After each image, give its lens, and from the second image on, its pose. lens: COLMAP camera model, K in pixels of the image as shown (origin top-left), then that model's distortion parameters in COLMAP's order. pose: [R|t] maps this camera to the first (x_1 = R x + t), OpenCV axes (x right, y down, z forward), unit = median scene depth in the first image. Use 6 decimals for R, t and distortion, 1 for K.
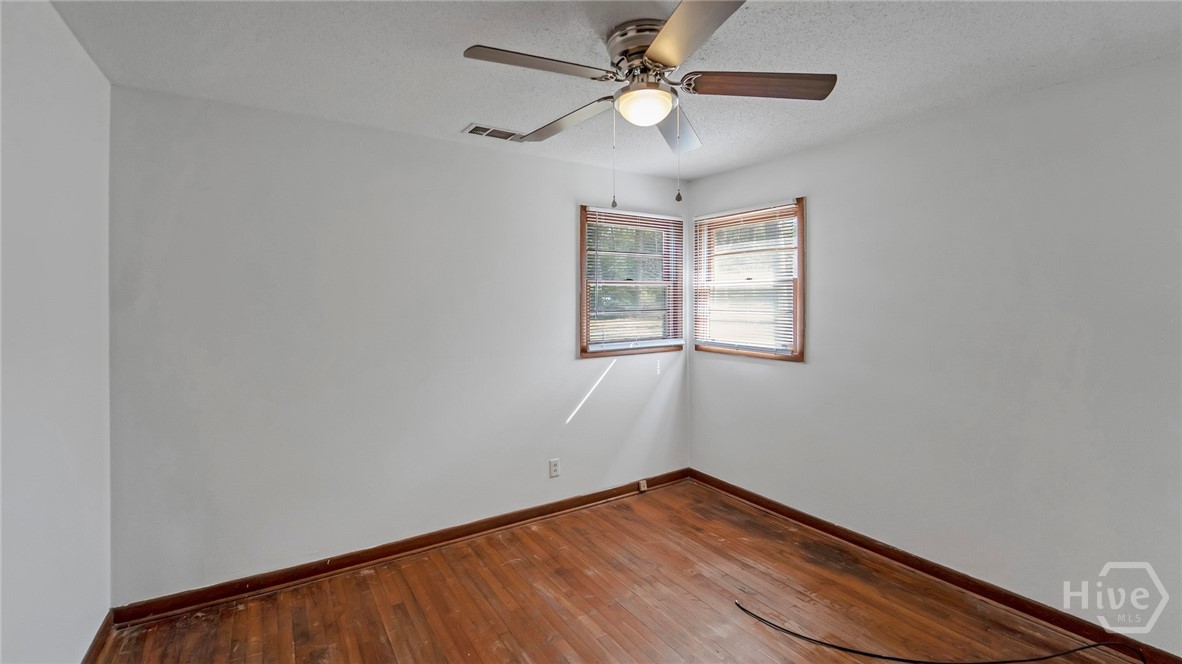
lens RADIAL K [[505.2, 0, 589.3], [0, 505.2, 298.9], [0, 0, 1]] dist [0.000662, 0.000579]
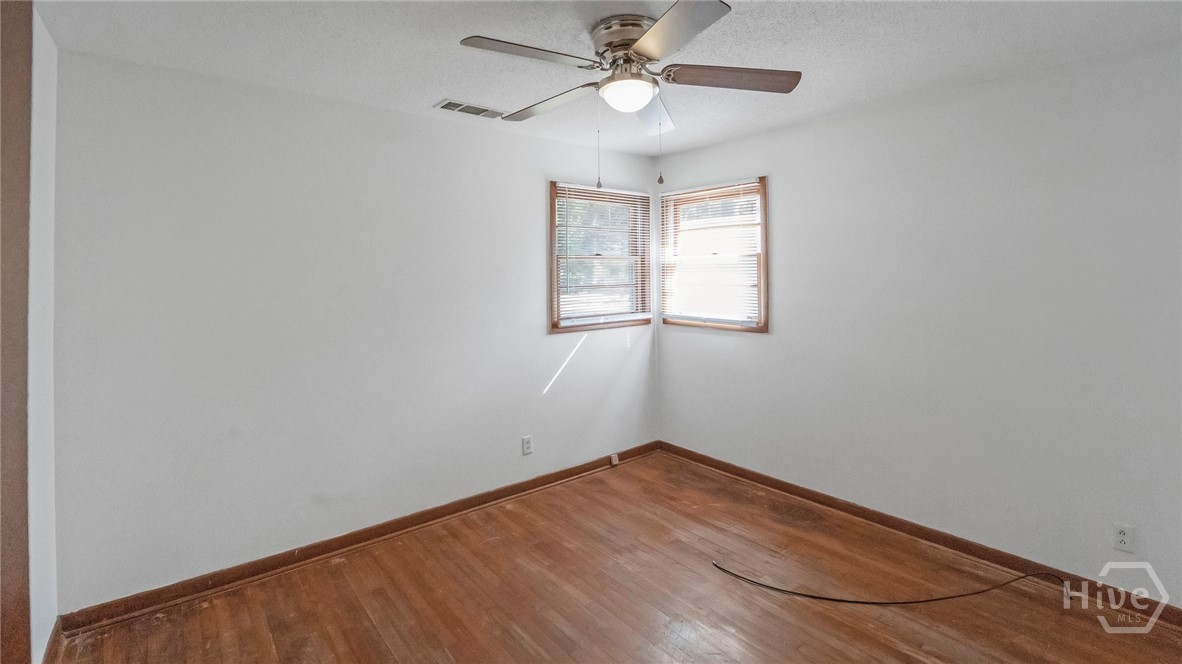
lens RADIAL K [[533.4, 0, 591.8], [0, 533.4, 263.9], [0, 0, 1]] dist [0.007469, 0.000713]
pose [[0.994365, -0.006834, 0.105794, -0.065922], [0.008355, 0.999868, -0.013946, -0.007285], [-0.105684, 0.014751, 0.994290, -0.078587]]
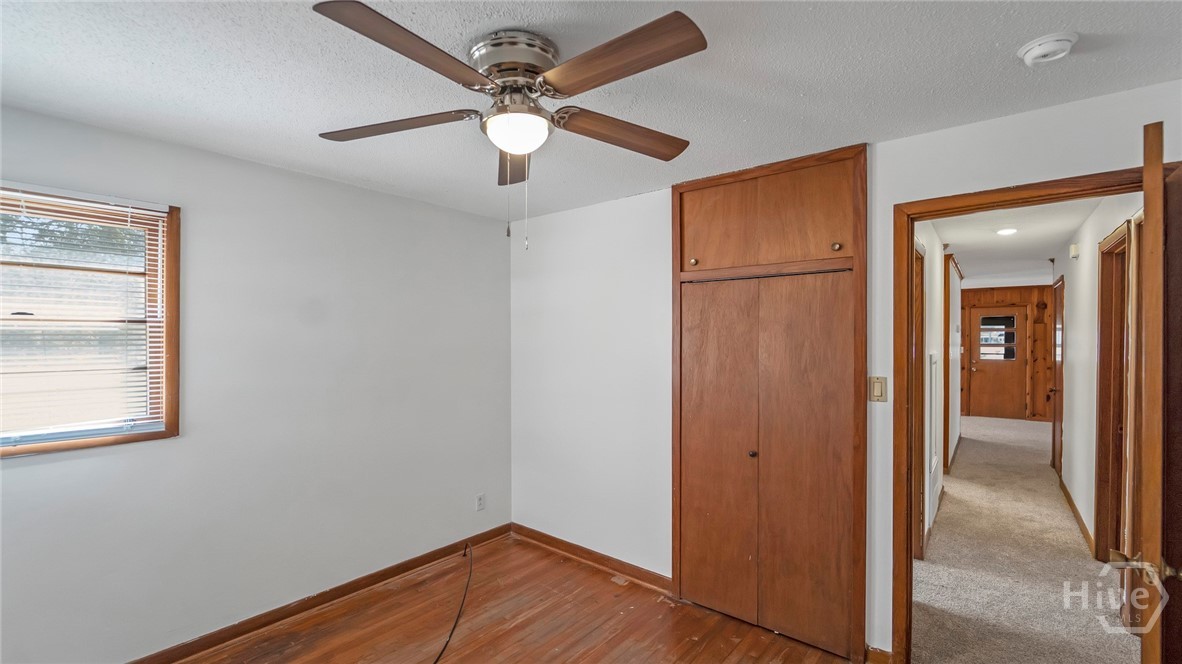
lens RADIAL K [[508.3, 0, 591.0], [0, 508.3, 332.0], [0, 0, 1]] dist [0.001031, -0.000028]
pose [[-0.292505, 0.015822, 0.956133, -0.520265], [0.000473, 0.999865, -0.016401, -0.012527], [-0.956264, -0.004345, -0.292473, 0.760565]]
